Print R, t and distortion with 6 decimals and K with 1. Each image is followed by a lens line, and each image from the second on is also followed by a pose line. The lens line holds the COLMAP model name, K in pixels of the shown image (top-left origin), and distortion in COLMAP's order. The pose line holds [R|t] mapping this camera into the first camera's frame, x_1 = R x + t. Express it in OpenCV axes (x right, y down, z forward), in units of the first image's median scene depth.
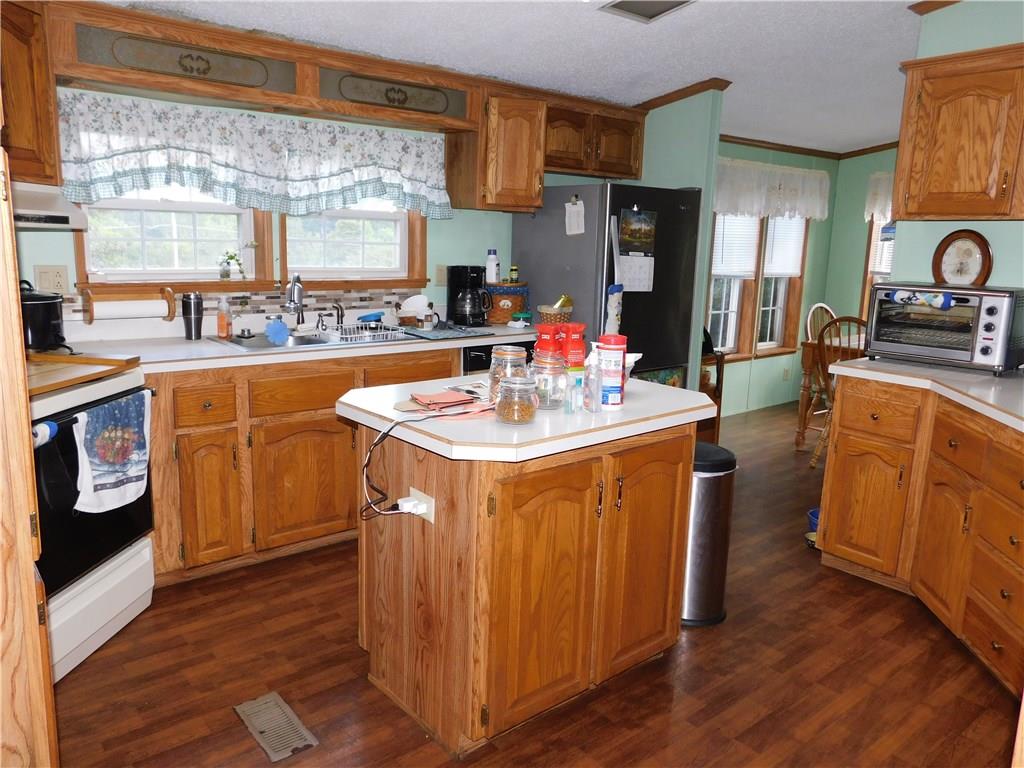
lens RADIAL K [[759.9, 0, 512.0], [0, 759.9, 384.0], [0, 0, 1]] dist [0.003621, 0.003873]
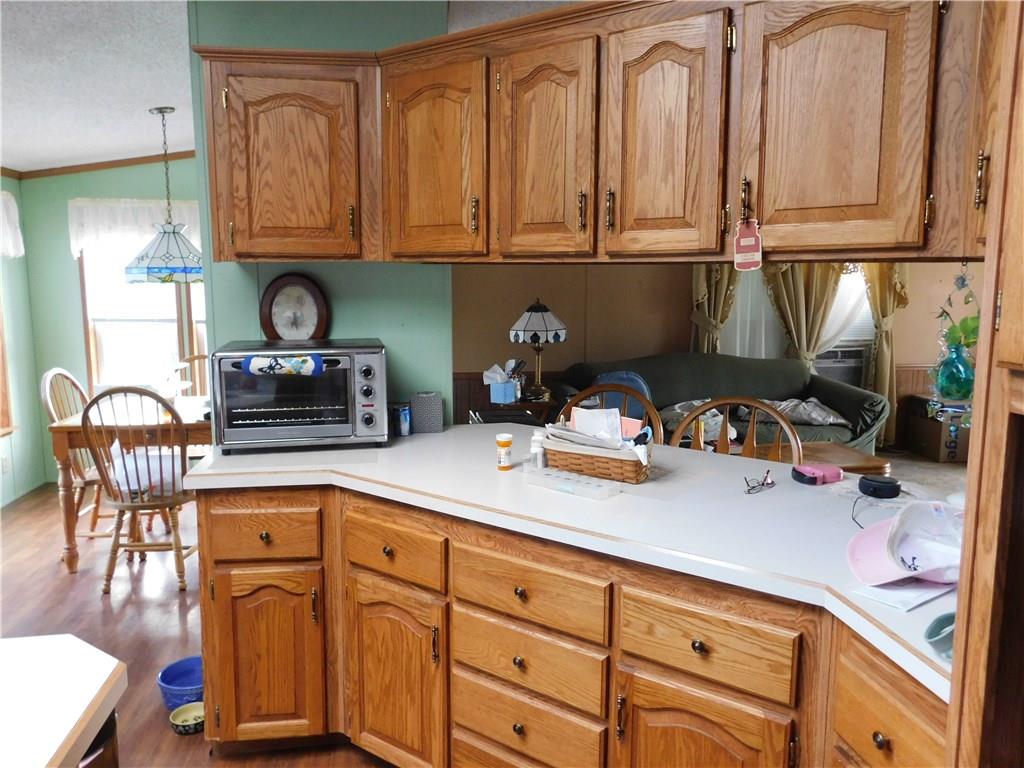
lens RADIAL K [[759.9, 0, 512.0], [0, 759.9, 384.0], [0, 0, 1]] dist [0.003621, 0.003873]
pose [[0.525752, -0.145263, 0.838143, 0.018666], [0.179091, 0.982129, 0.057878, -0.088238], [-0.831572, 0.119674, 0.542371, 0.365685]]
